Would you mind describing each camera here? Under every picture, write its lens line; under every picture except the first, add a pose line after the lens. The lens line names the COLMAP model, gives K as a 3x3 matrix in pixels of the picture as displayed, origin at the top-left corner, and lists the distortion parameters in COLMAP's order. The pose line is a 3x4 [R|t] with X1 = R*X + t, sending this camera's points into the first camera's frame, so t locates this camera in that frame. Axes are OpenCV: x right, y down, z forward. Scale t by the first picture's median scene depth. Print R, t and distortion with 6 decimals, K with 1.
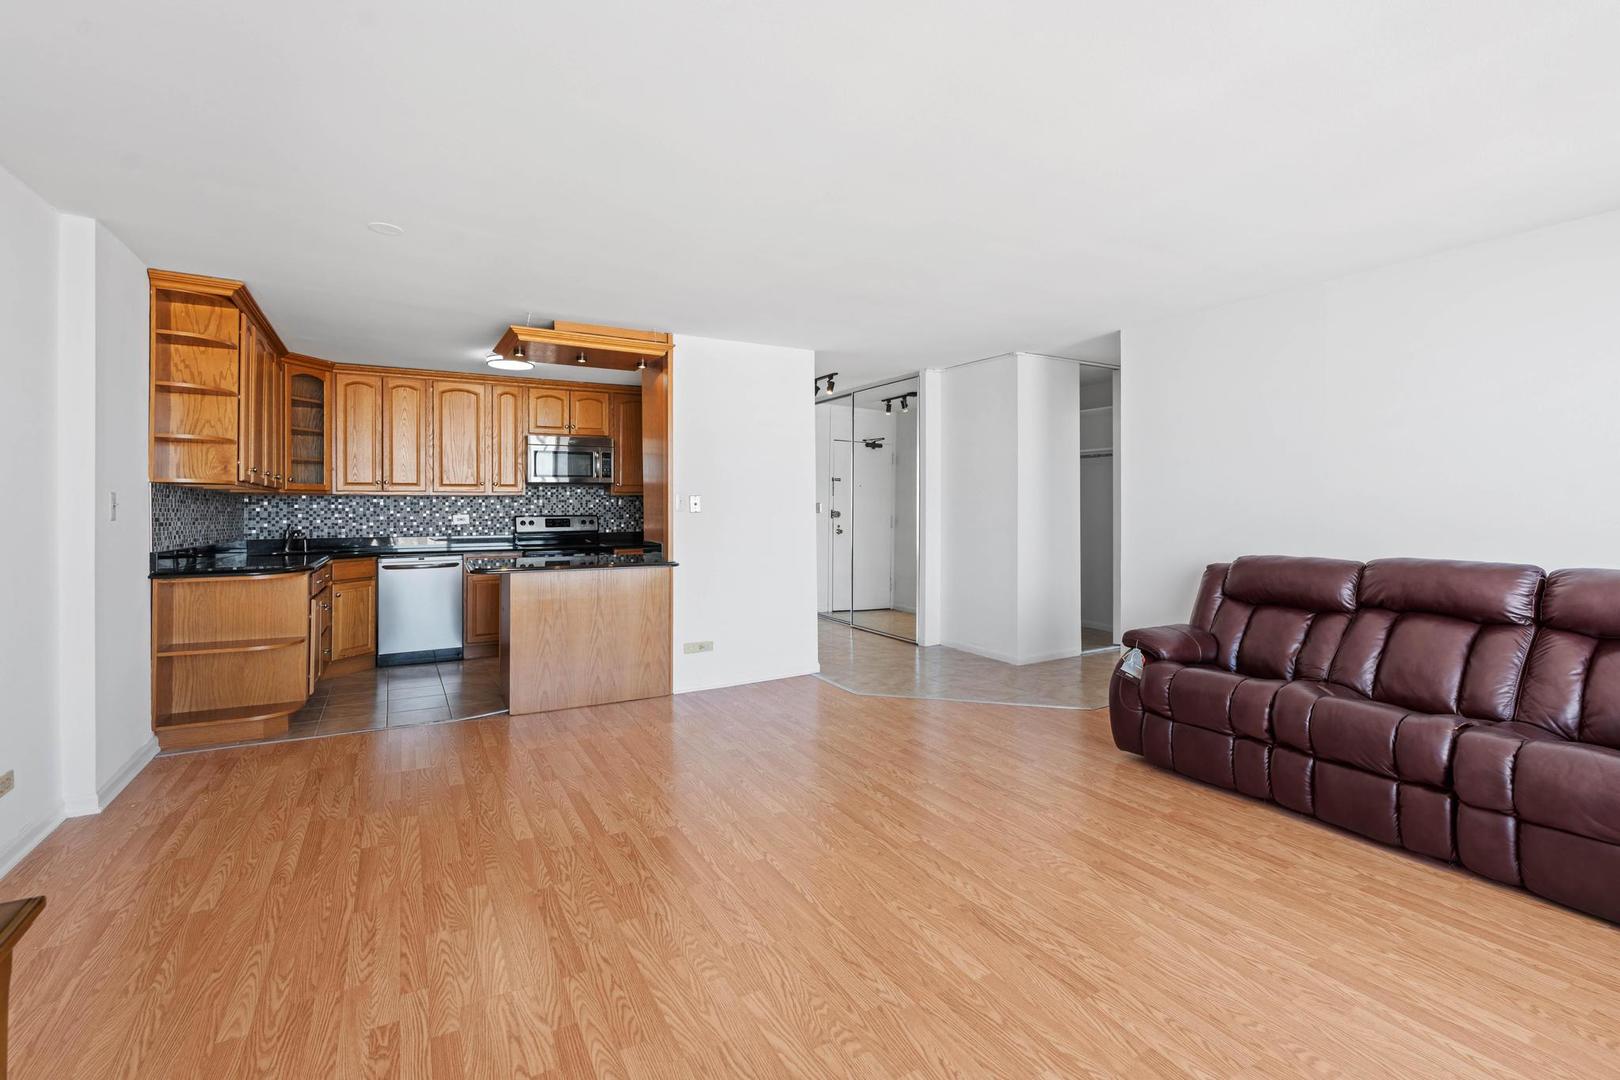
lens RADIAL K [[712.8, 0, 811.2], [0, 712.8, 513.3], [0, 0, 1]] dist [-0.005187, 0.000245]
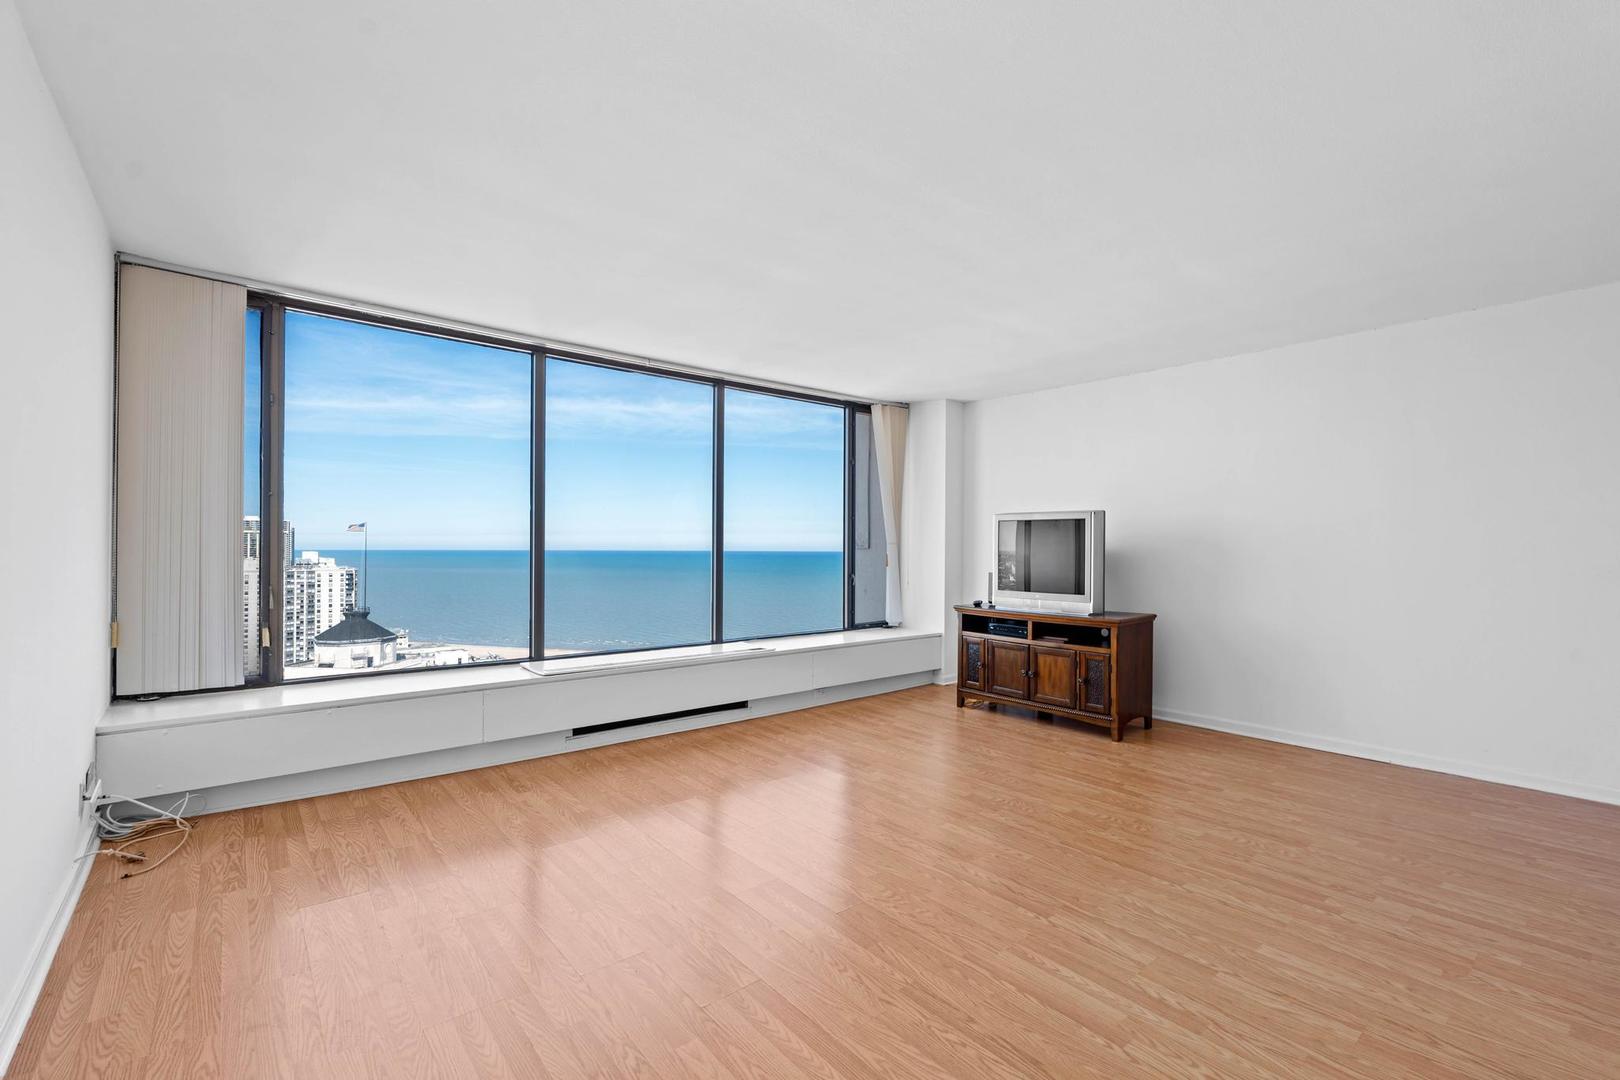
lens RADIAL K [[712.8, 0, 800.5], [0, 712.8, 536.0], [0, 0, 1]] dist [-0.005187, 0.000245]
pose [[-0.985700, -0.004074, -0.168459, 0.359952], [-0.004039, 0.999992, -0.000548, 0.003676], [0.168460, 0.000140, -0.985709, 1.094128]]
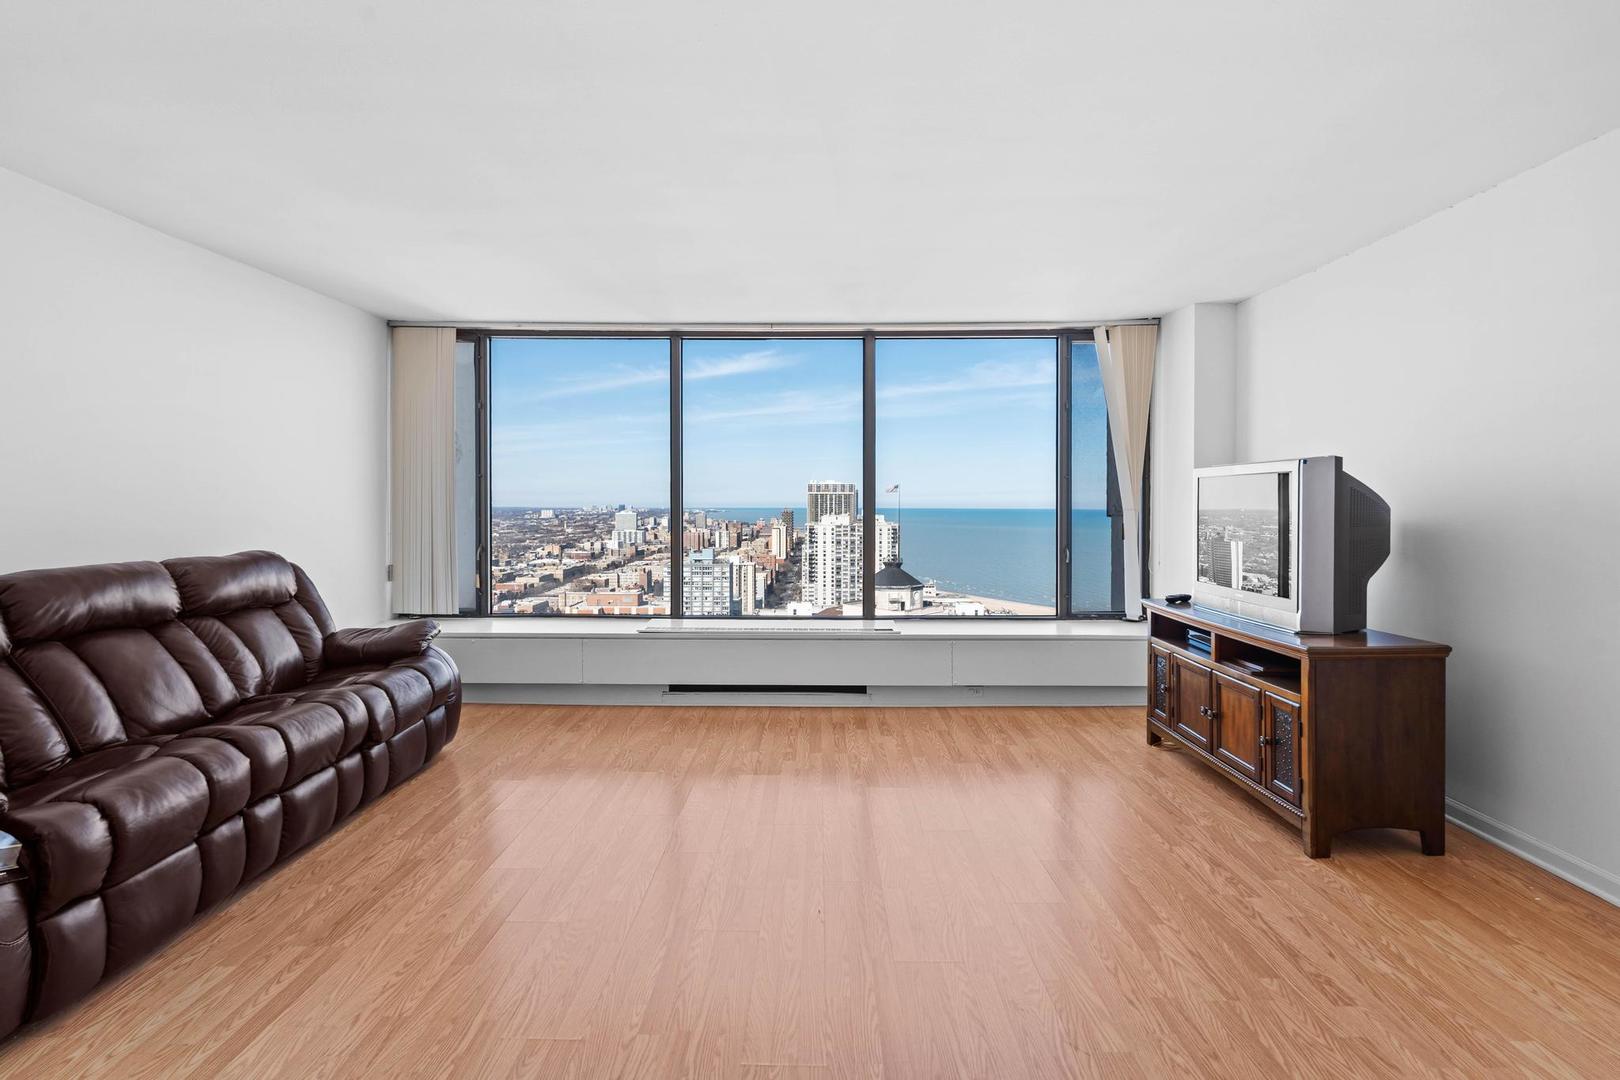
lens RADIAL K [[712.8, 0, 805.7], [0, 712.8, 510.2], [0, 0, 1]] dist [-0.005187, 0.000245]
pose [[-0.860751, -0.002178, 0.509021, -0.176468], [0.008853, 0.999776, 0.019248, -0.006705], [-0.508948, 0.021074, -0.860539, 0.890052]]
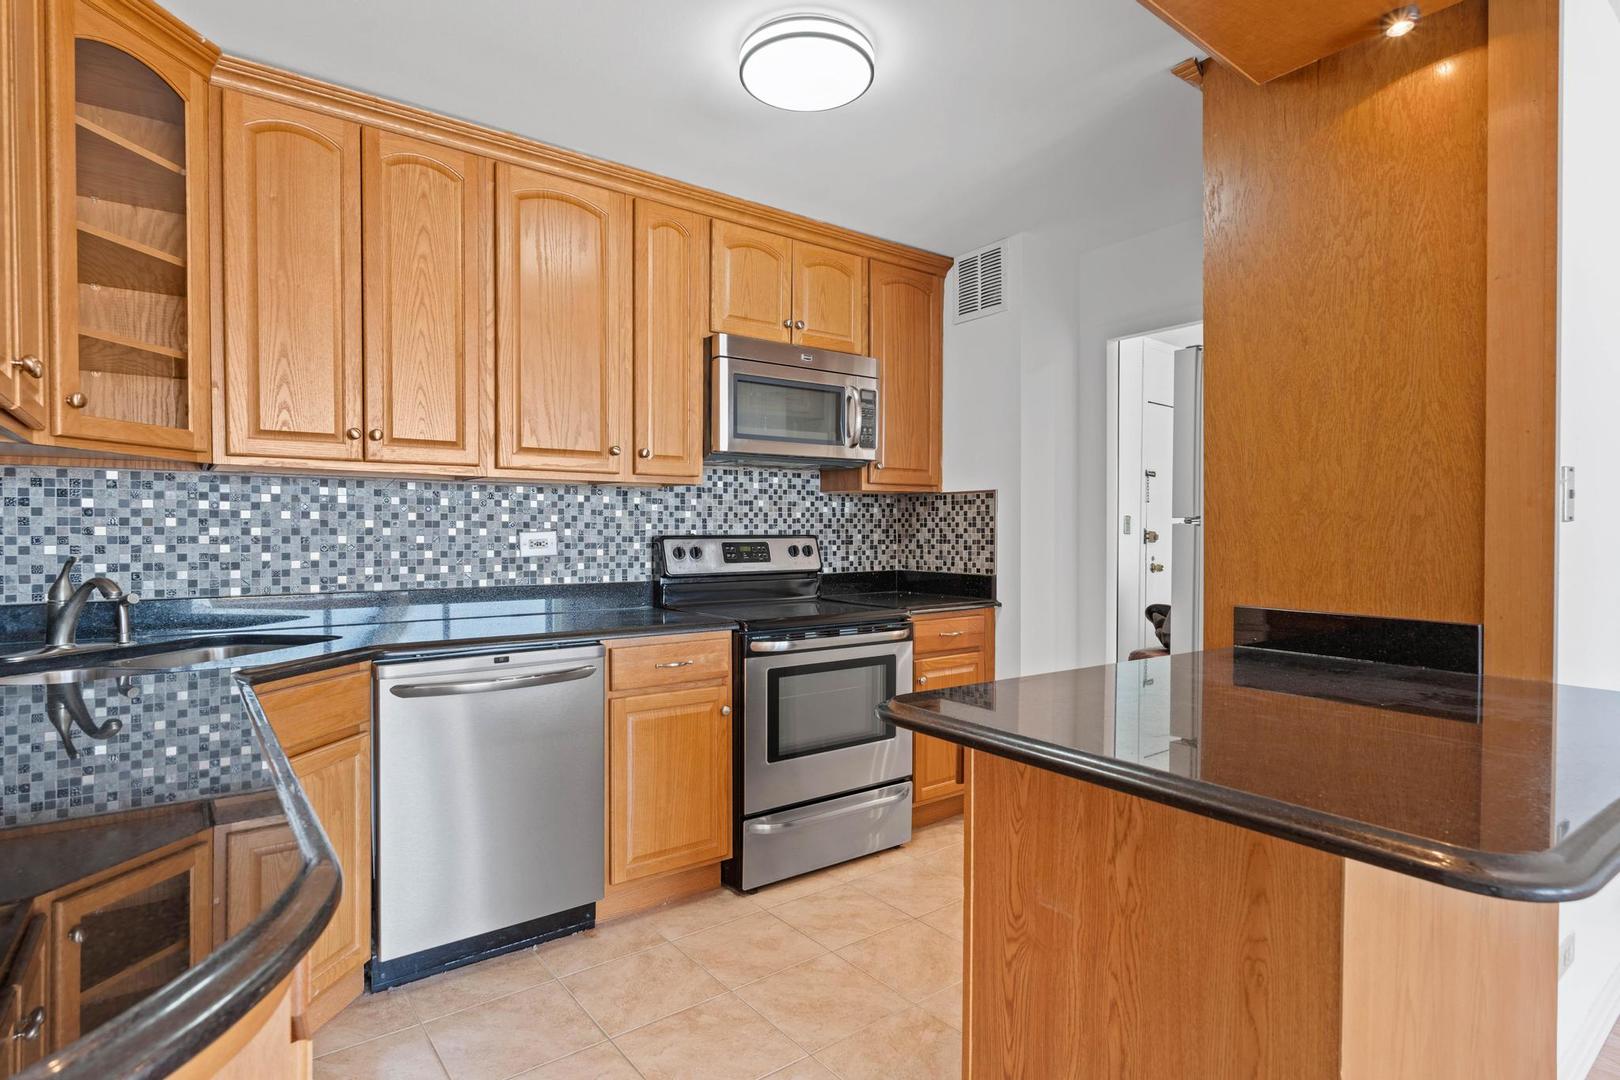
lens RADIAL K [[831.9, 0, 813.3], [0, 831.9, 552.9], [0, 0, 1]] dist [-0.002826, 0.001402]
pose [[0.991984, 0.002957, 0.126332, -0.586961], [-0.005368, 0.999810, 0.018744, 0.006000], [-0.126253, -0.019272, 0.991811, 0.768776]]
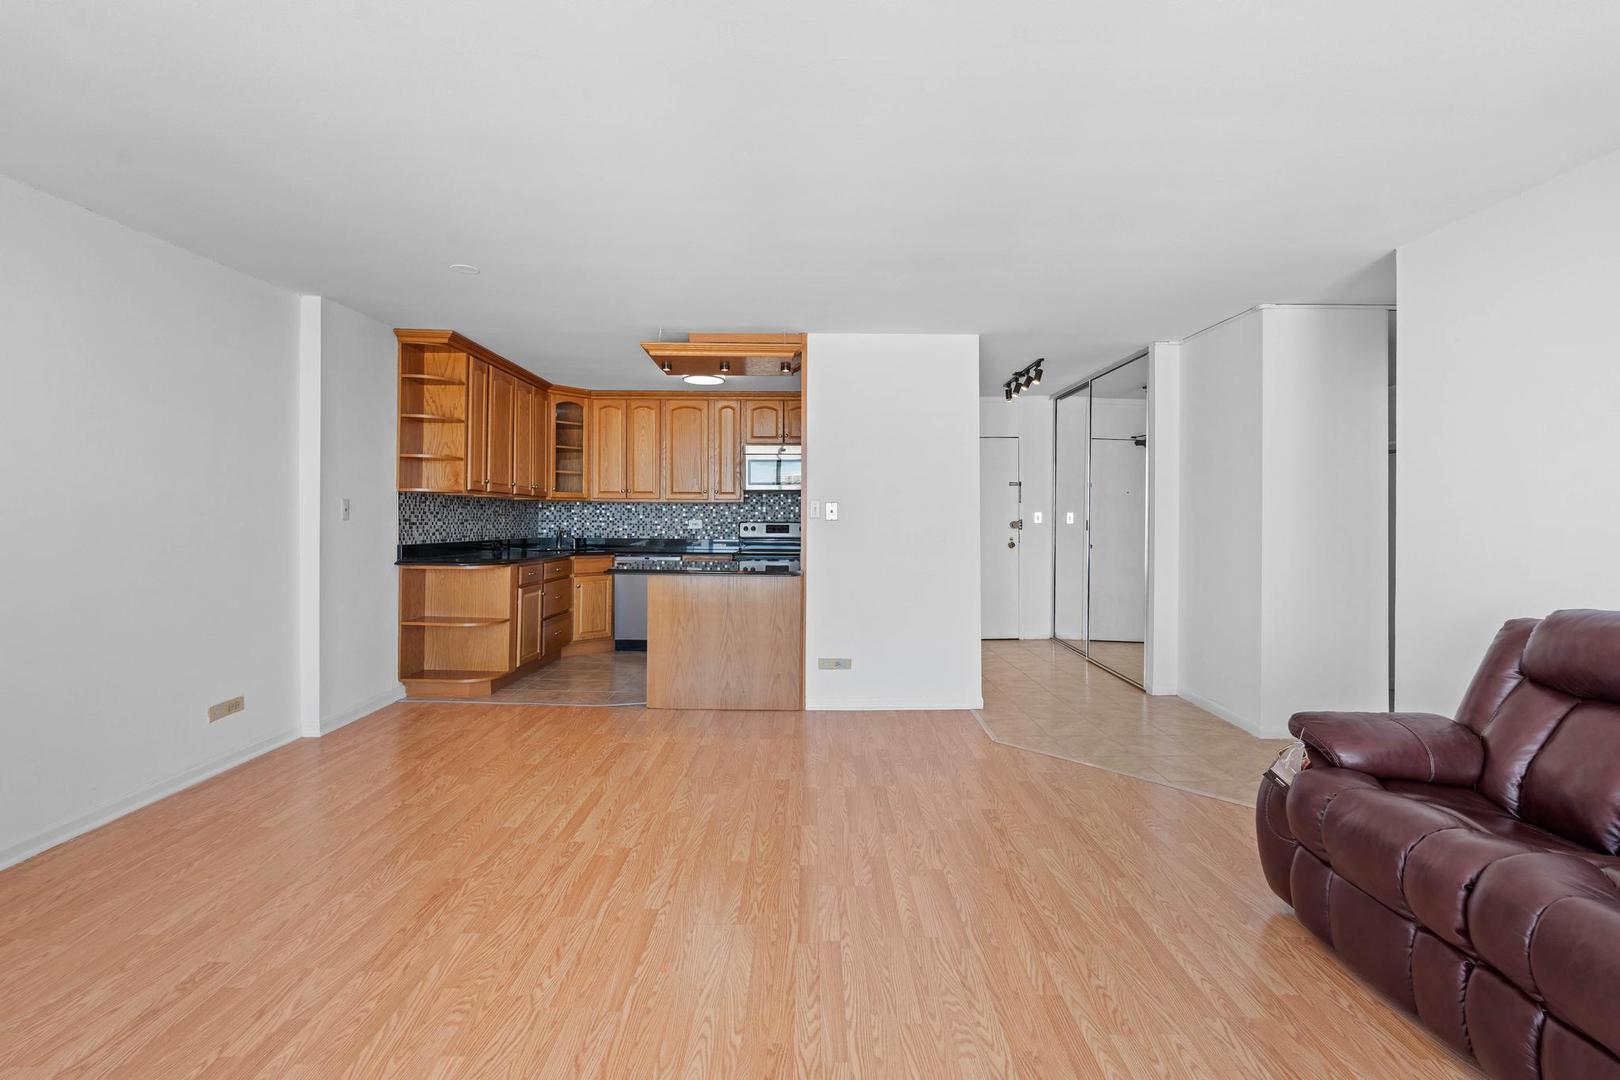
lens RADIAL K [[712.8, 0, 815.5], [0, 712.8, 522.8], [0, 0, 1]] dist [-0.005187, 0.000245]
pose [[0.872201, 0.015035, -0.488917, 0.311072], [-0.014100, 0.999885, 0.005594, -0.003472], [0.488945, 0.002015, 0.872312, 0.185644]]
